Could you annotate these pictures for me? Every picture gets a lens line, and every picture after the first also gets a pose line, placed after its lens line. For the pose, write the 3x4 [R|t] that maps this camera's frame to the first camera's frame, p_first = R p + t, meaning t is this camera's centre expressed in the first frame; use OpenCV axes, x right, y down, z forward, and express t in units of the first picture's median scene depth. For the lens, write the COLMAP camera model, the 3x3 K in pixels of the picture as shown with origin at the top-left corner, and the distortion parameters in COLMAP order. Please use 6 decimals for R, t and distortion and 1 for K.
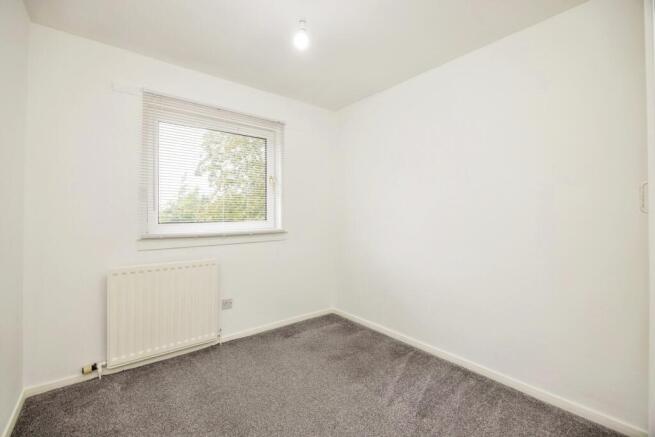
lens RADIAL K [[298.7, 0, 351.7], [0, 298.7, 218.4], [0, 0, 1]] dist [0.001727, 0.000086]
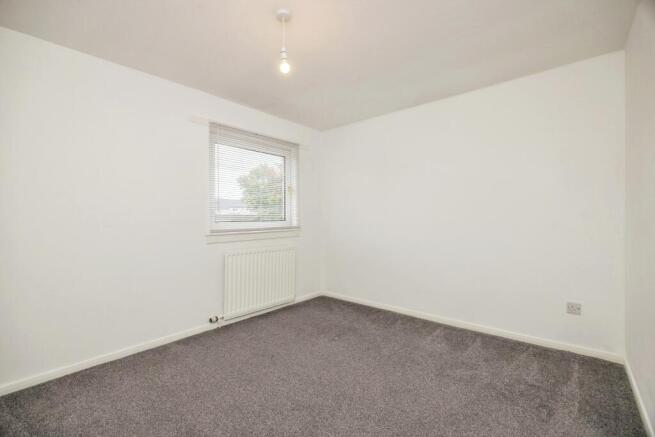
lens RADIAL K [[288.9, 0, 327.5], [0, 288.9, 218.5], [0, 0, 1]] dist [0.000261, 0.000081]
pose [[0.991474, -0.000297, 0.130308, -0.264031], [0.000713, 0.999995, -0.003148, 0.004834], [-0.130307, 0.003215, 0.991469, -0.250204]]
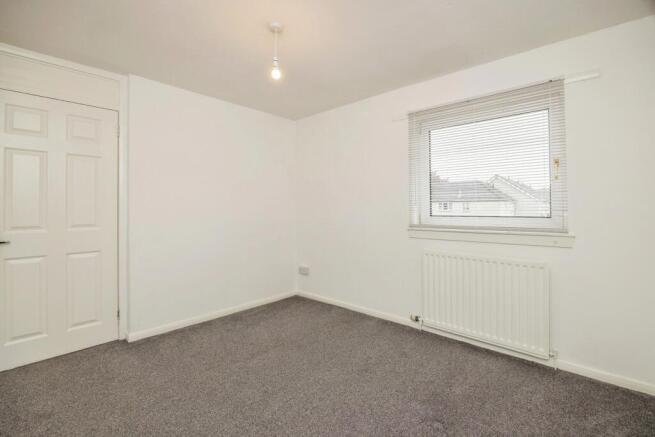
lens RADIAL K [[295.7, 0, 327.6], [0, 295.7, 208.4], [0, 0, 1]] dist [0.000709, 0.000107]
pose [[0.111364, -0.006038, -0.993761, 0.392646], [-0.014673, 0.999863, -0.007719, 0.000189], [0.993671, 0.015441, 0.111260, 0.372548]]
